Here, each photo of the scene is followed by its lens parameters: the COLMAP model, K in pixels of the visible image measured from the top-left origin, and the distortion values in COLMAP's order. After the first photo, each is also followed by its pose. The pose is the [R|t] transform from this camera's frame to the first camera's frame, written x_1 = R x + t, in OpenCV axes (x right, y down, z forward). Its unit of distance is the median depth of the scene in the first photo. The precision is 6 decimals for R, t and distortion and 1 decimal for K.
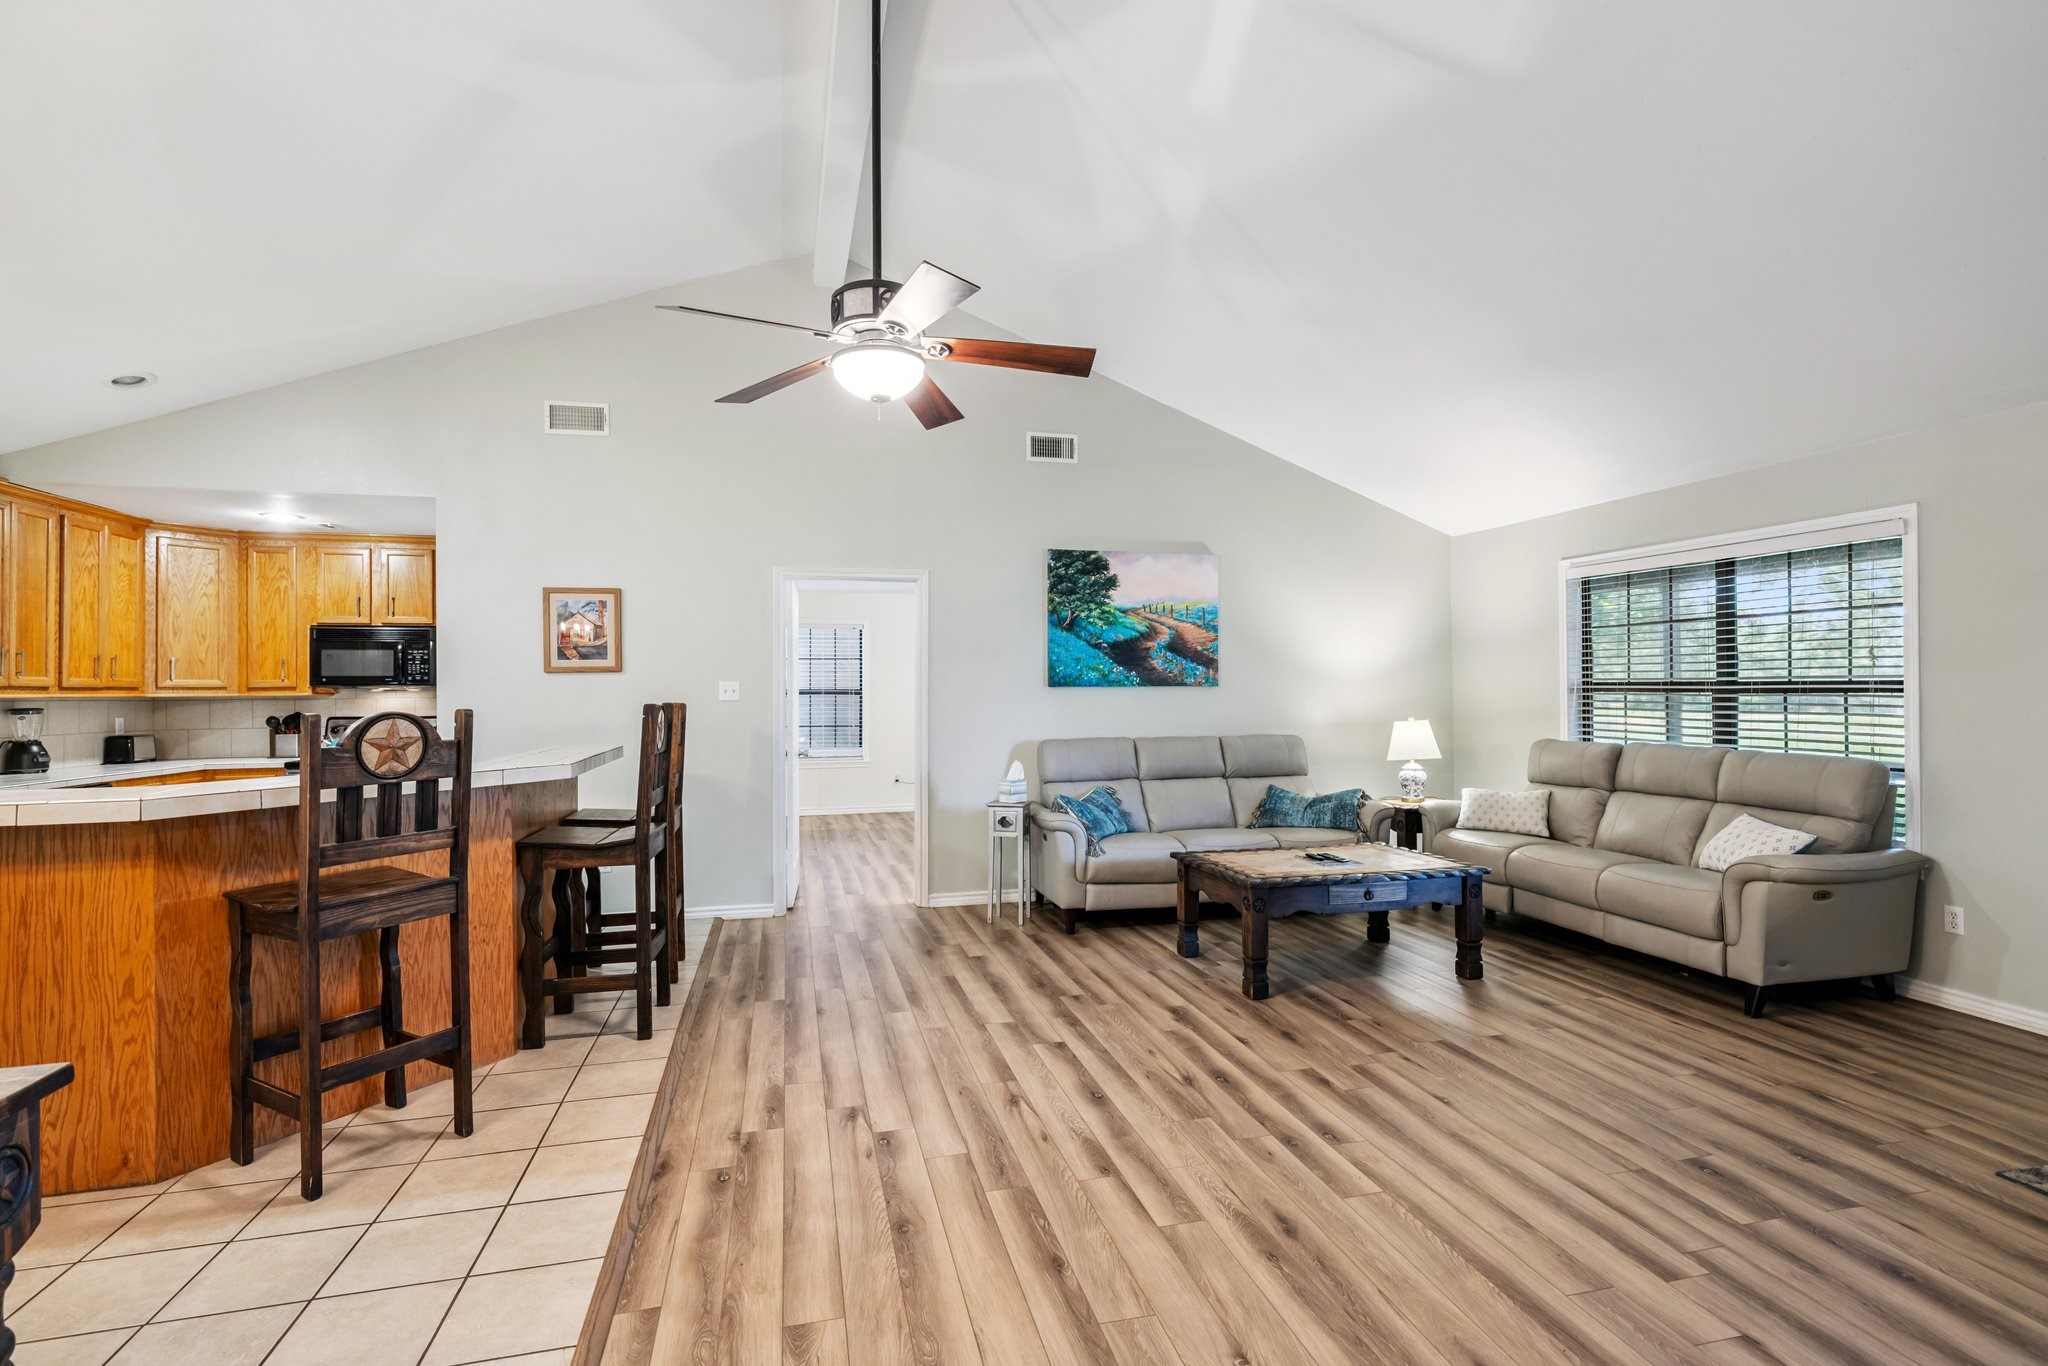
lens RADIAL K [[939.6, 0, 1015.4], [0, 939.6, 679.6], [0, 0, 1]] dist [0.004817, -0.000238]
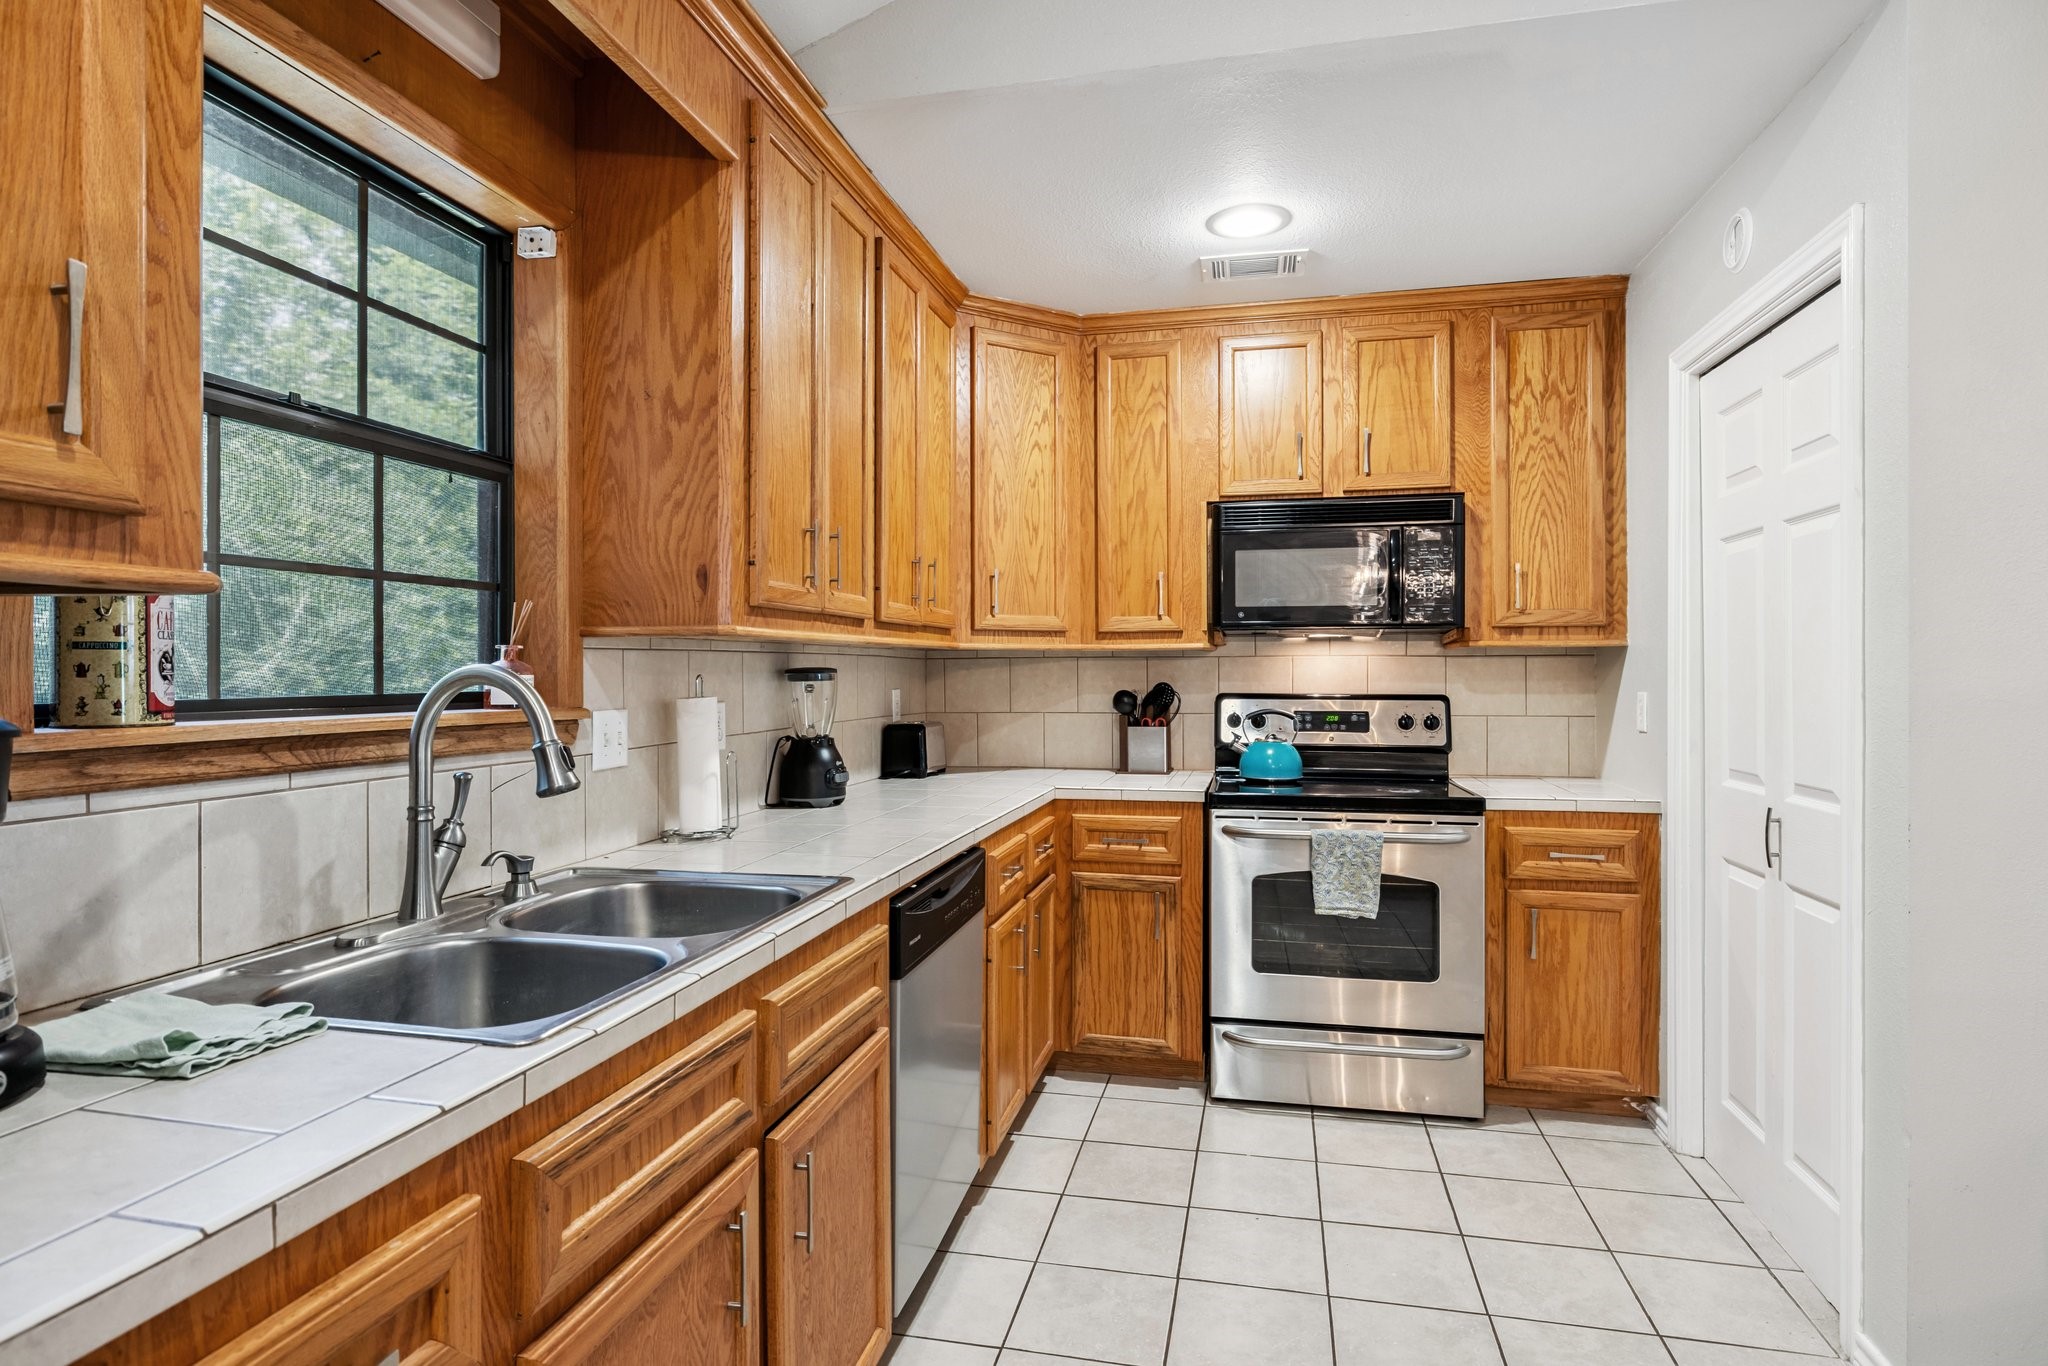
lens RADIAL K [[1079.6, 0, 1018.9], [0, 1079.6, 667.5], [0, 0, 1]] dist [-0.015070, -0.001050]
pose [[0.895265, 0.005657, -0.445499, -0.698890], [0.000428, 0.999908, 0.013558, 0.022485], [0.445535, -0.012329, 0.895180, 0.551688]]
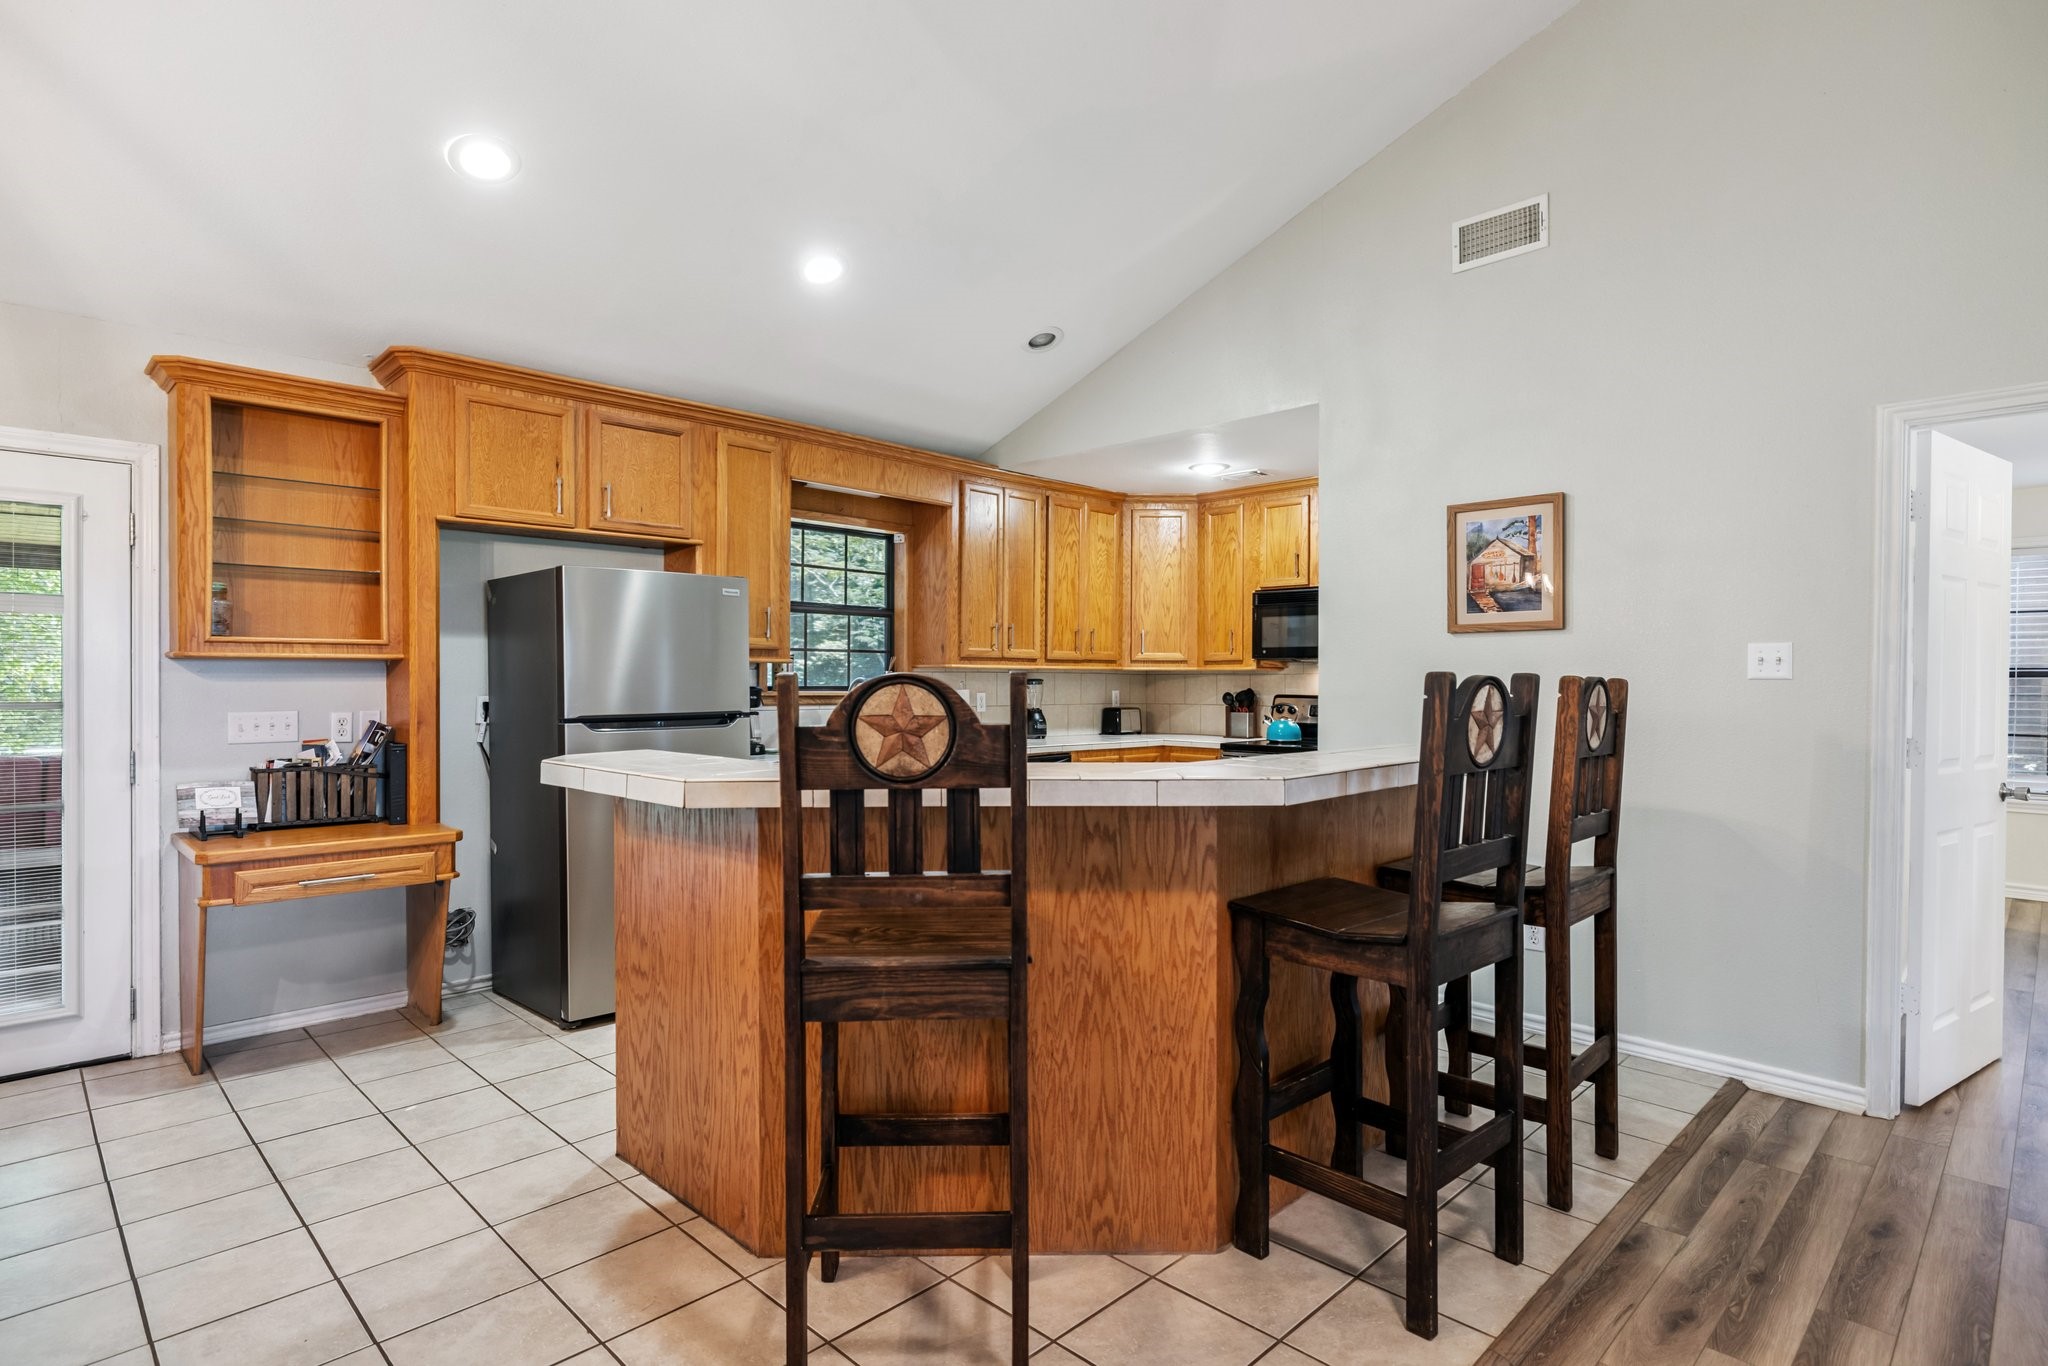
lens RADIAL K [[1049.9, 0, 1011.7], [0, 1049.9, 688.2], [0, 0, 1]] dist [-0.004717, 0.001067]
pose [[0.514184, 0.017103, -0.857510, -0.019892], [0.002576, 0.999766, 0.021485, 0.014631], [0.857676, -0.013256, 0.514019, 0.348572]]
